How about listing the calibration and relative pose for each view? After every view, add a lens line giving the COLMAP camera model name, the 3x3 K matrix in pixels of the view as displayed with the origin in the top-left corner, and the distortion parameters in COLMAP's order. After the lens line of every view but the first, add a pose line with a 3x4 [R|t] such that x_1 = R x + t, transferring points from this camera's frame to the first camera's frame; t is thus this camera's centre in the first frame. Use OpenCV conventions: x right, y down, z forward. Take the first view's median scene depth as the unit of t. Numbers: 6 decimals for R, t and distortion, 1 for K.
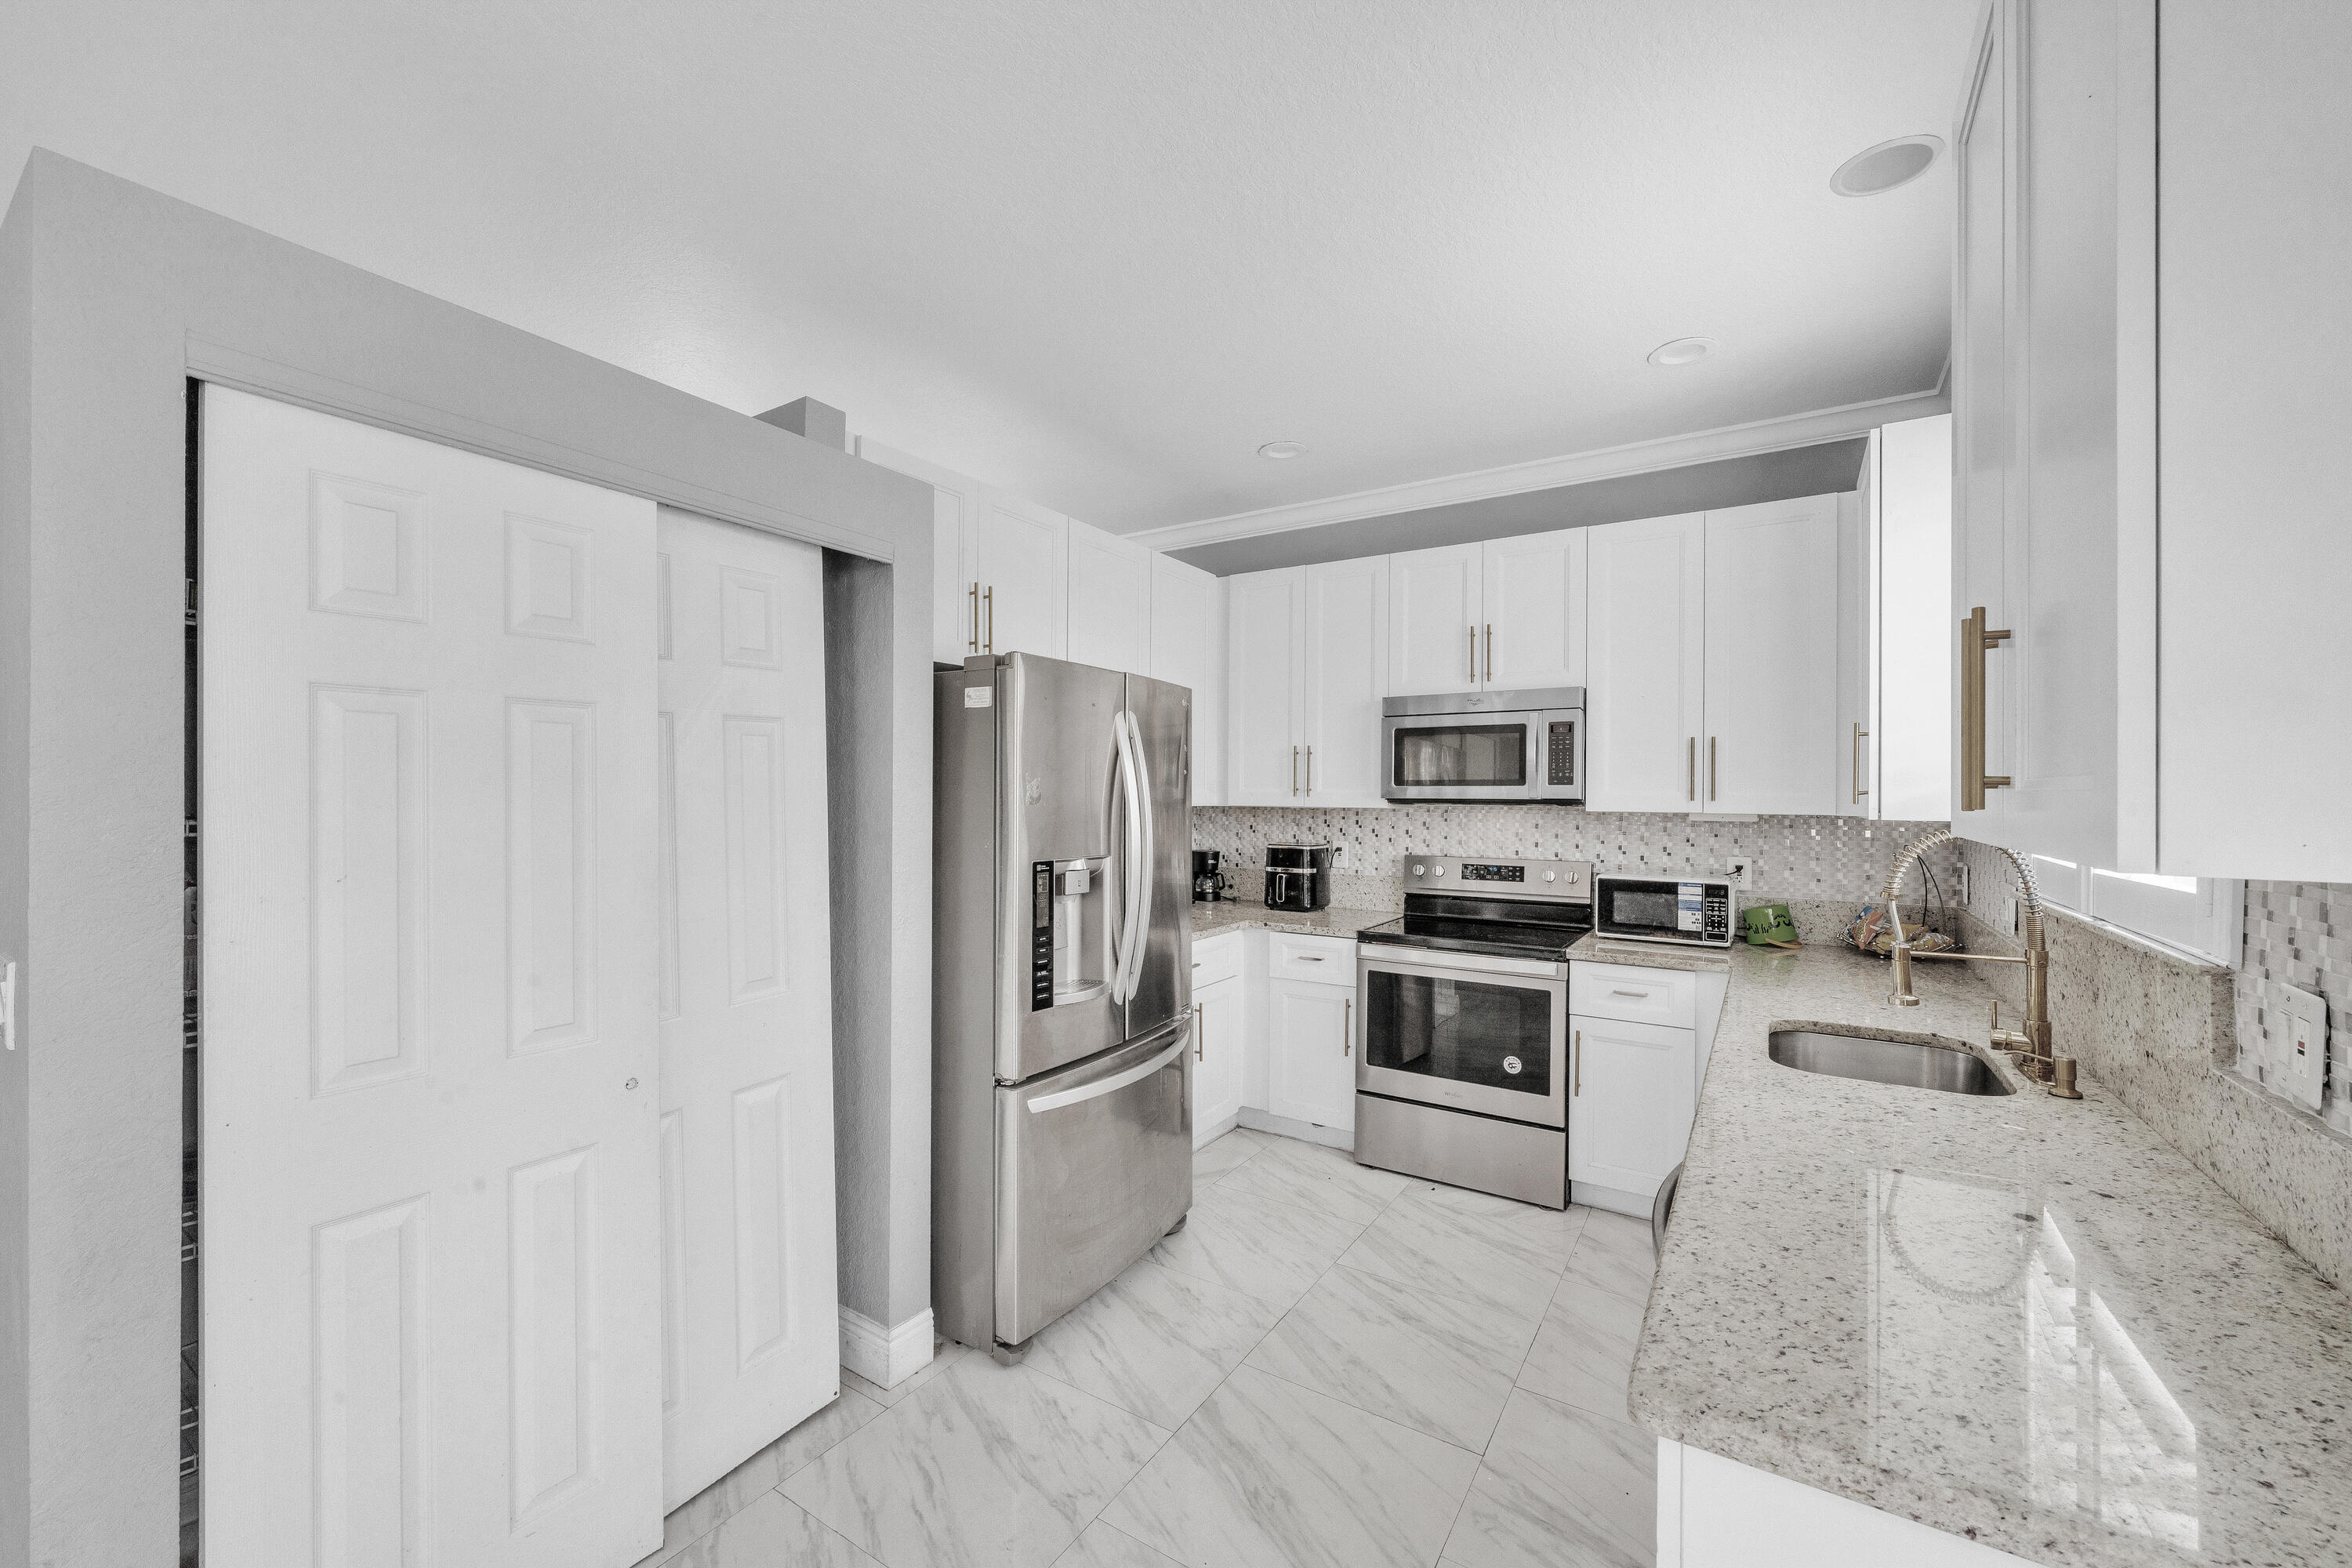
lens RADIAL K [[929.2, 0, 1176.0], [0, 929.2, 784.0], [0, 0, 1]] dist [-0.000461, 0.000096]
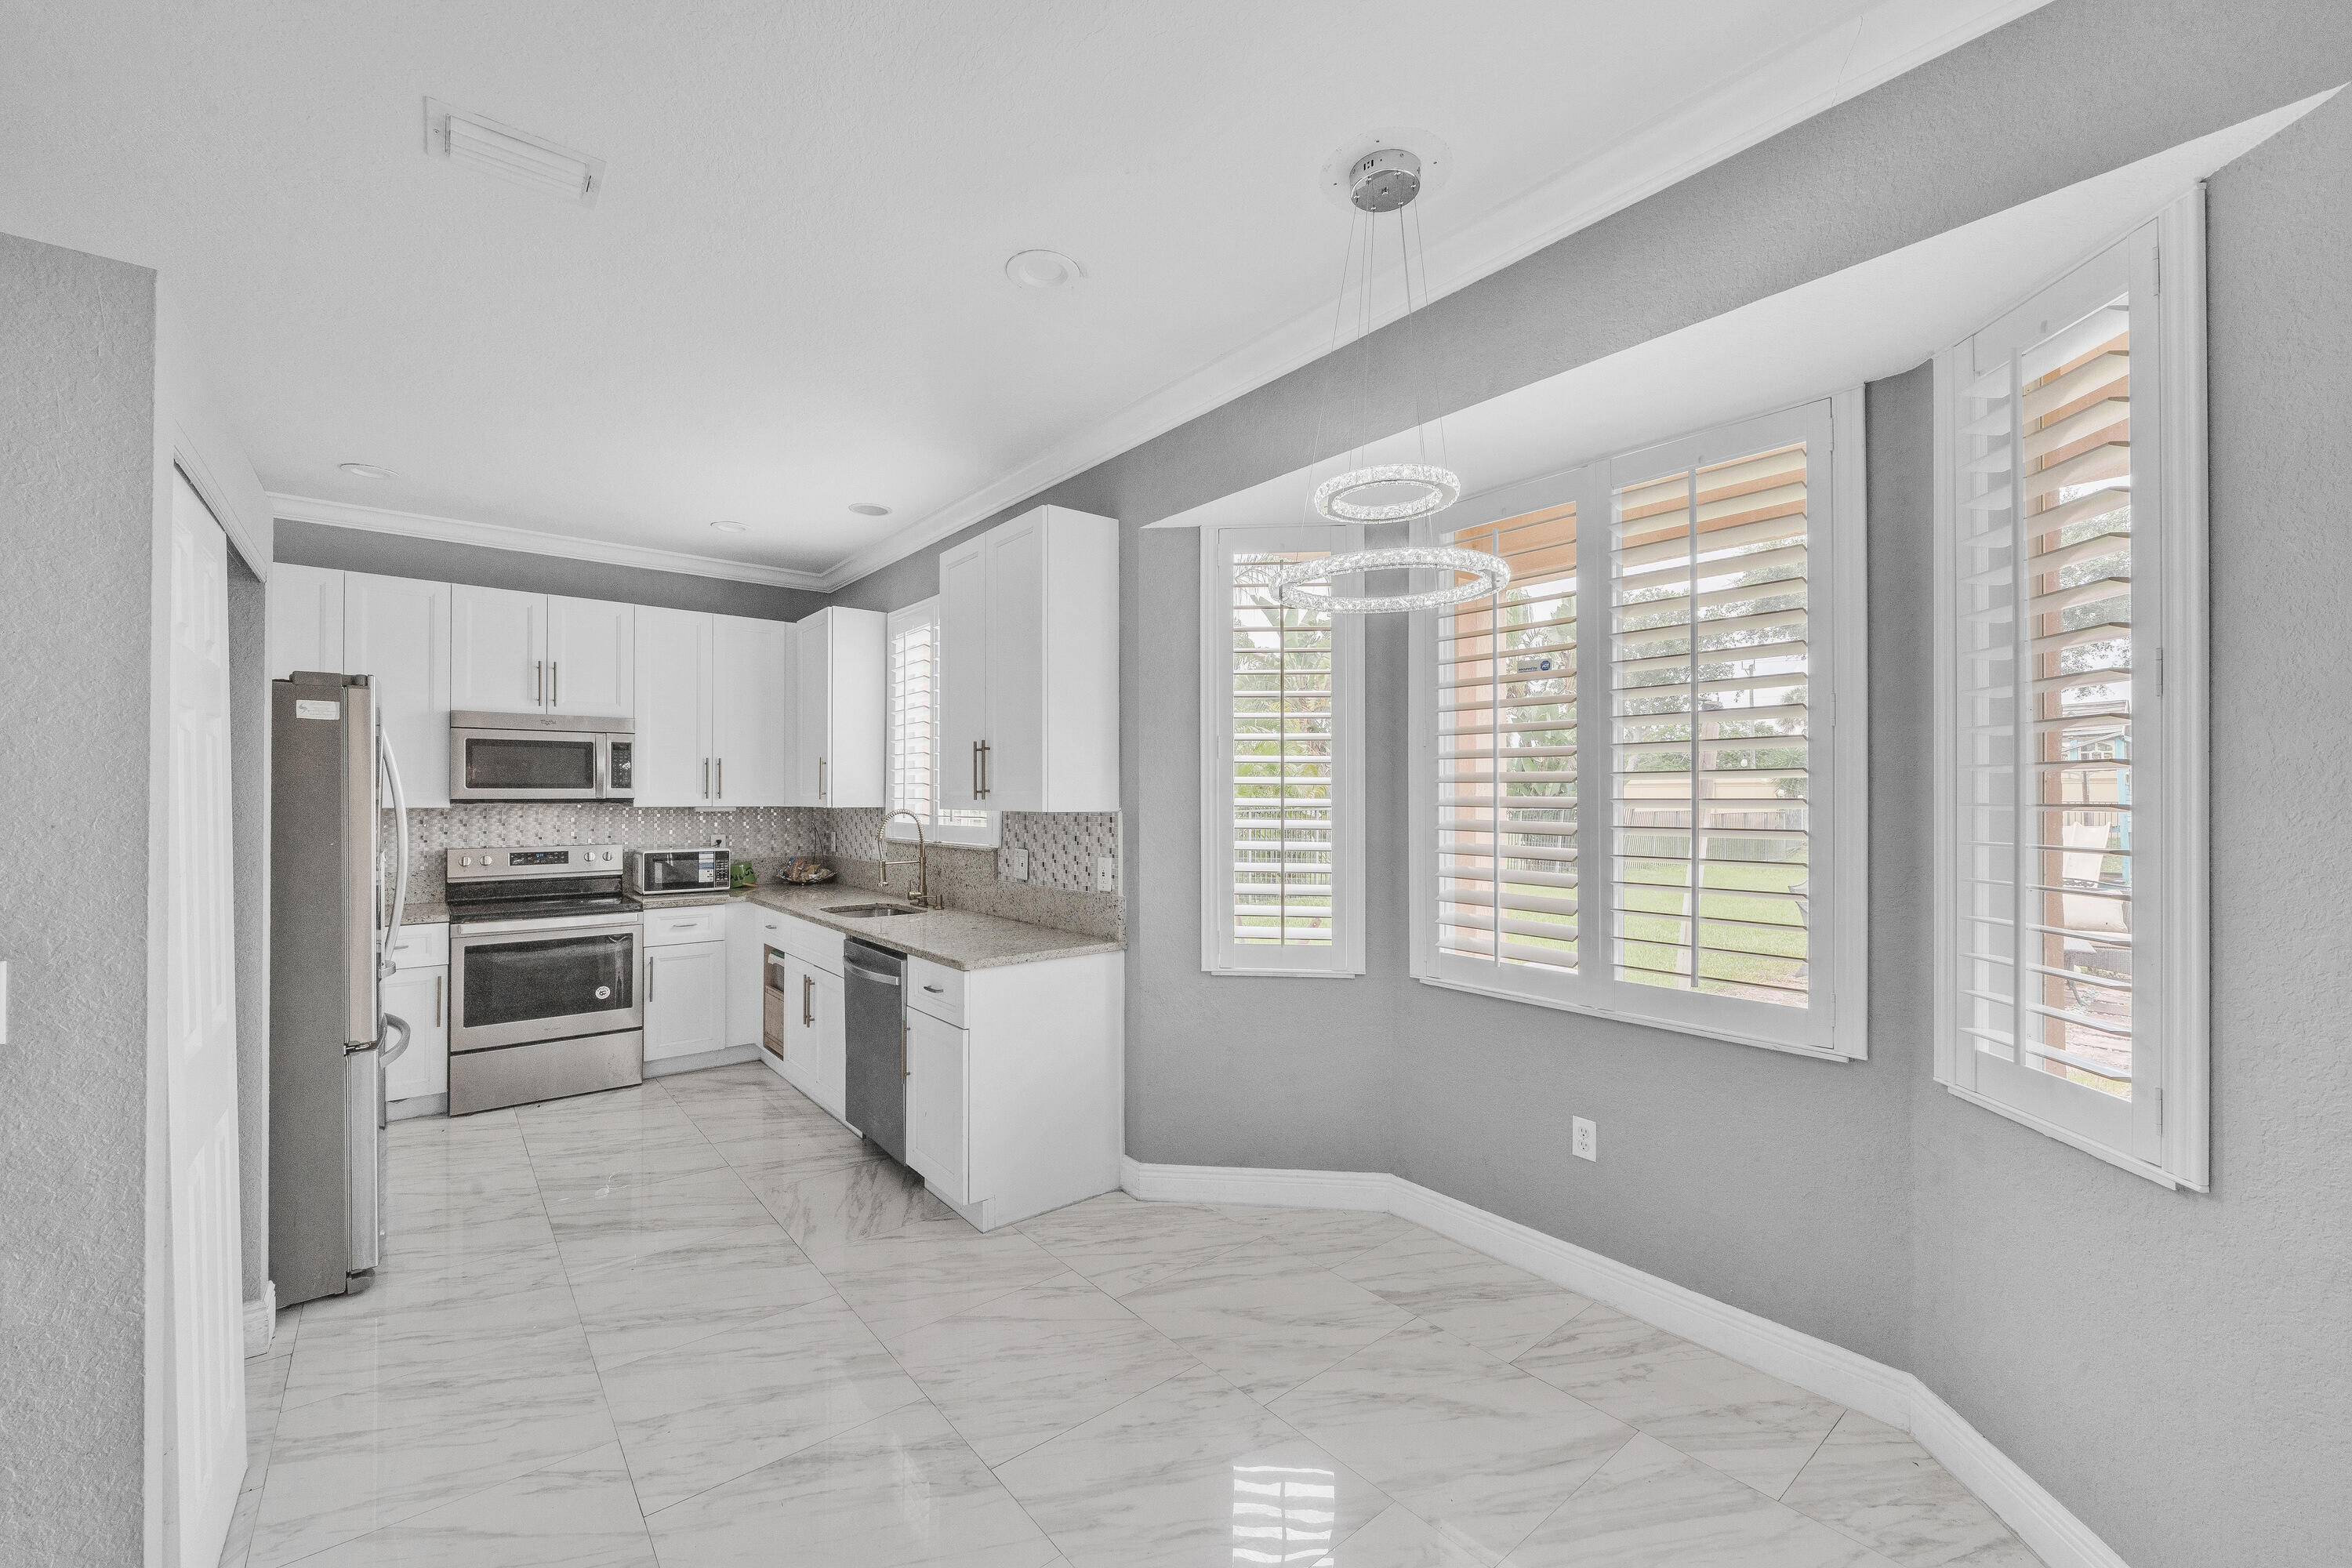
lens RADIAL K [[929.2, 0, 1176.0], [0, 929.2, 784.0], [0, 0, 1]] dist [-0.000461, 0.000096]
pose [[0.307494, 0.005189, 0.951536, -0.660197], [-0.005766, 0.999977, -0.003590, -0.005057], [-0.951533, -0.004382, 0.307516, -0.215527]]
